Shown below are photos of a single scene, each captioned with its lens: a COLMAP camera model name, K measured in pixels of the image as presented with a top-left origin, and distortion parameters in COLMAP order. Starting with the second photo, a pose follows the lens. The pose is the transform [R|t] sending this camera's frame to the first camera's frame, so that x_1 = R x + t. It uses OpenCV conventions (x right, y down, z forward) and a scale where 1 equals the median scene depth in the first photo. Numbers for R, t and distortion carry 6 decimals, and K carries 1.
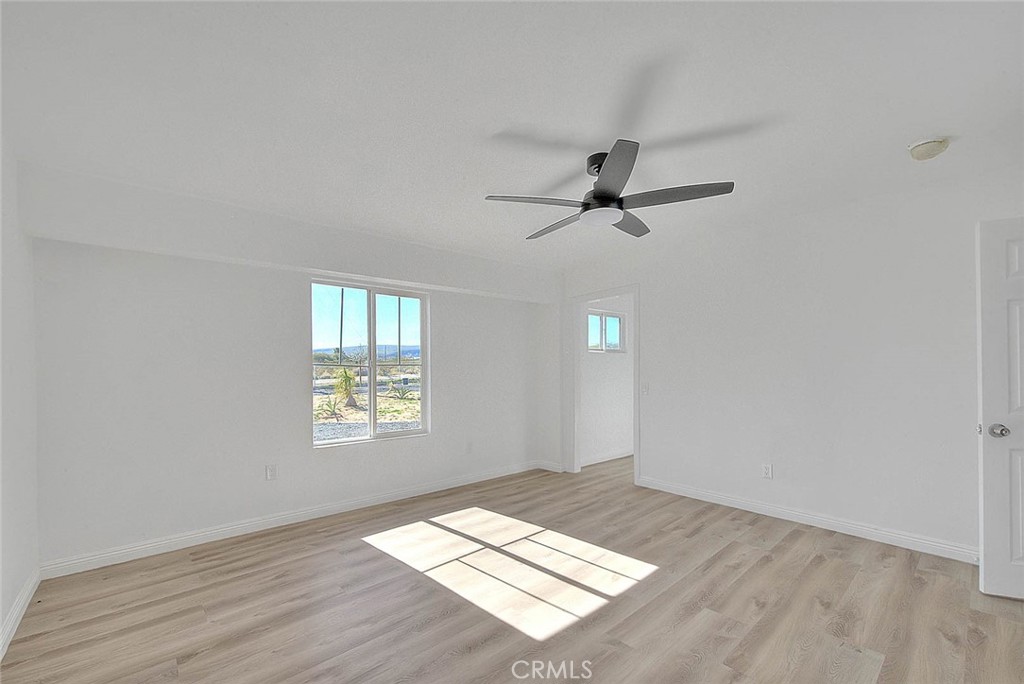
lens RADIAL K [[421.6, 0, 517.0], [0, 421.6, 371.4], [0, 0, 1]] dist [0.013082, -0.000549]
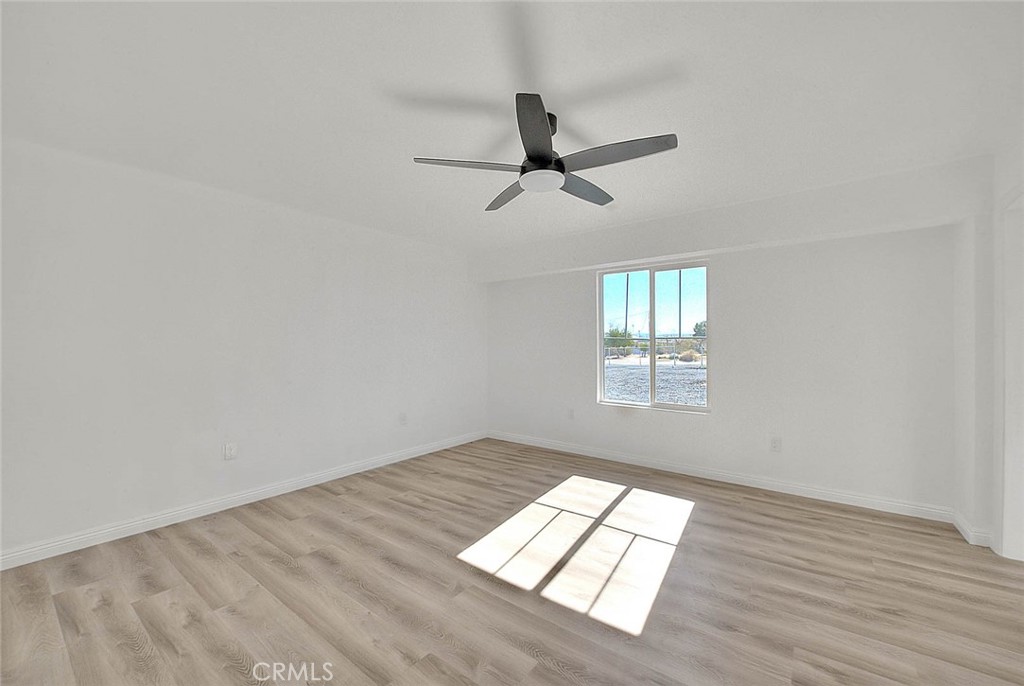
lens RADIAL K [[414.6, 0, 508.1], [0, 414.6, 343.0], [0, 0, 1]] dist [0.000349, -0.000625]
pose [[0.172792, 0.002915, -0.984954, 0.817213], [-0.003732, 0.999990, 0.002305, -0.006483], [0.984951, 0.003277, 0.172801, 0.577962]]
